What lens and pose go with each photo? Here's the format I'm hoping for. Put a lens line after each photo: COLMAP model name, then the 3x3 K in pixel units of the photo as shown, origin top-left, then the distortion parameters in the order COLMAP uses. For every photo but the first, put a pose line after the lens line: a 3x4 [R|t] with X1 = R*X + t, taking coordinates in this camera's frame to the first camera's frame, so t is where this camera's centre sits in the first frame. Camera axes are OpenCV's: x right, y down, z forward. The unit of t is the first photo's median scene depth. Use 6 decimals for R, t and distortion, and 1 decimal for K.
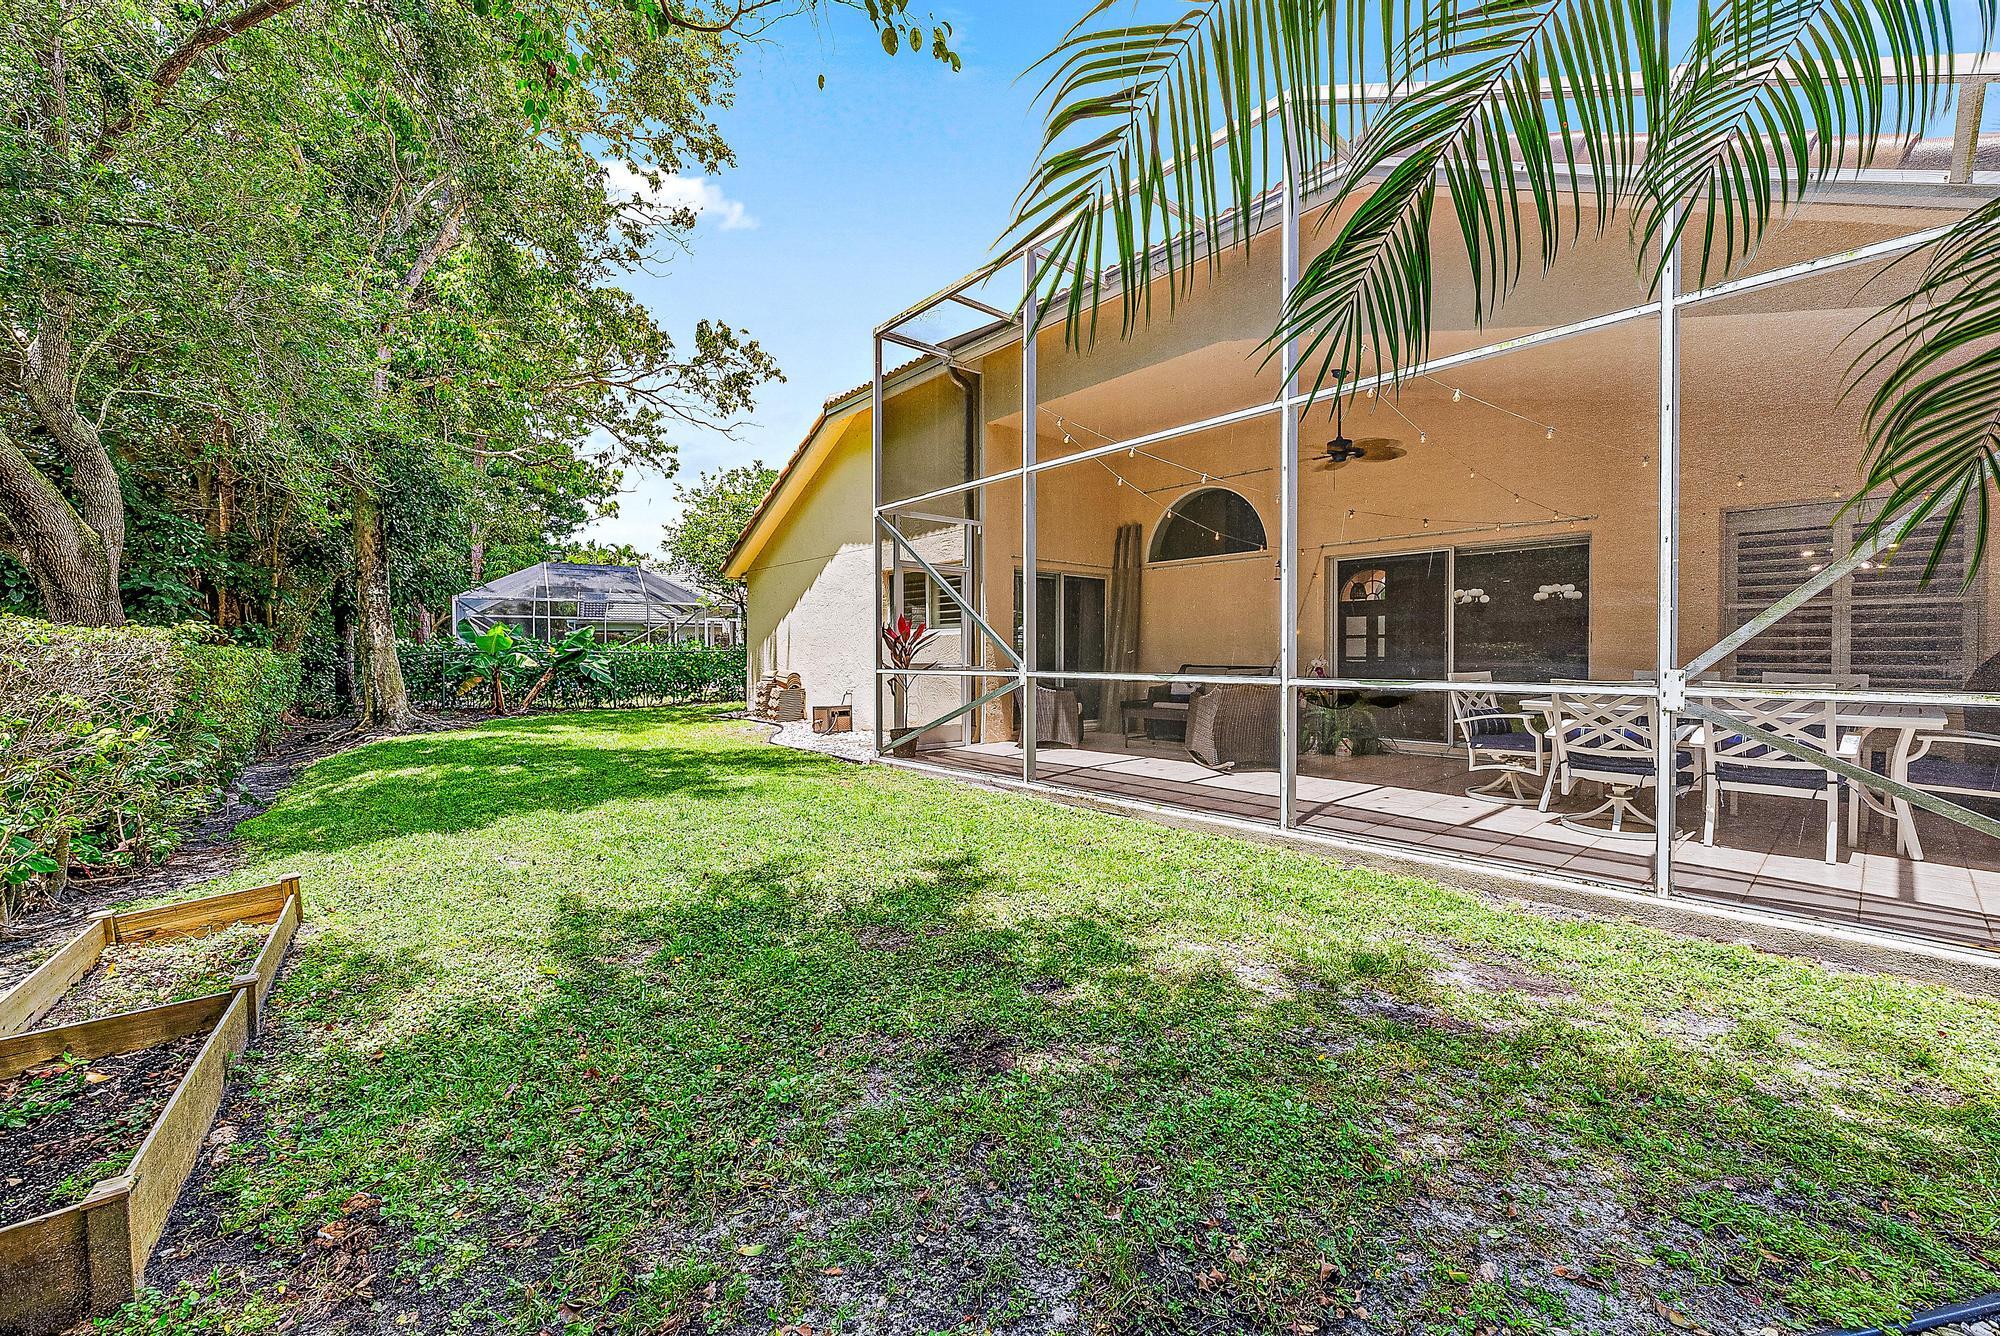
lens RADIAL K [[796.1, 0, 999.4], [0, 796.1, 661.1], [0, 0, 1]] dist [-0.001400, -0.000050]
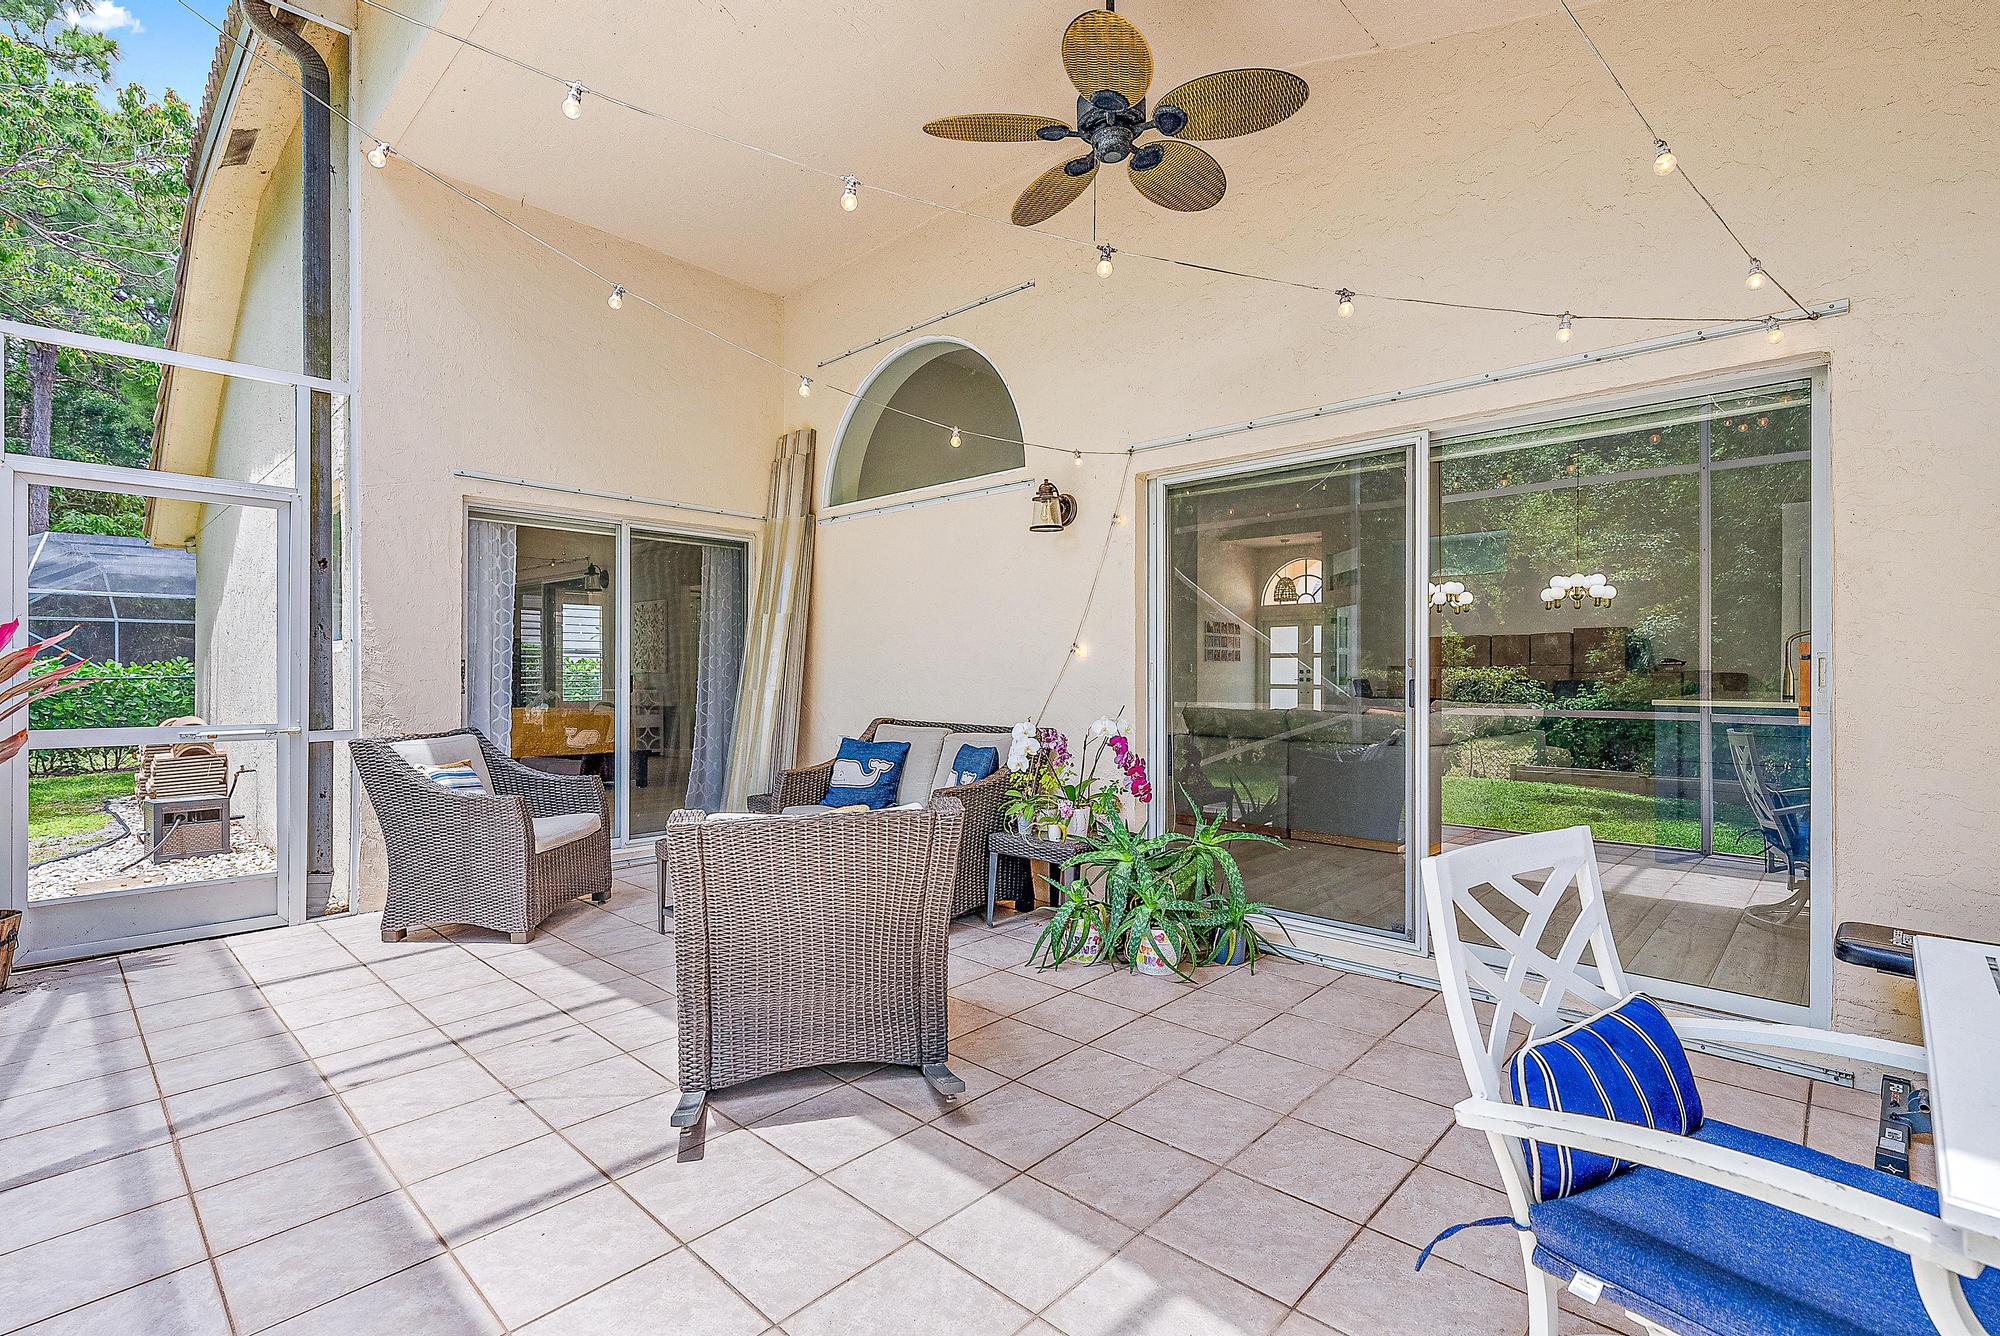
lens RADIAL K [[912.2, 0, 1001.3], [0, 912.2, 667.5], [0, 0, 1]] dist [0.000612, 0.000019]
pose [[0.995806, 0.002515, 0.091453, 0.185167], [-0.001241, 0.999901, -0.013981, -0.013032], [-0.091479, 0.013808, 0.995711, 0.330168]]
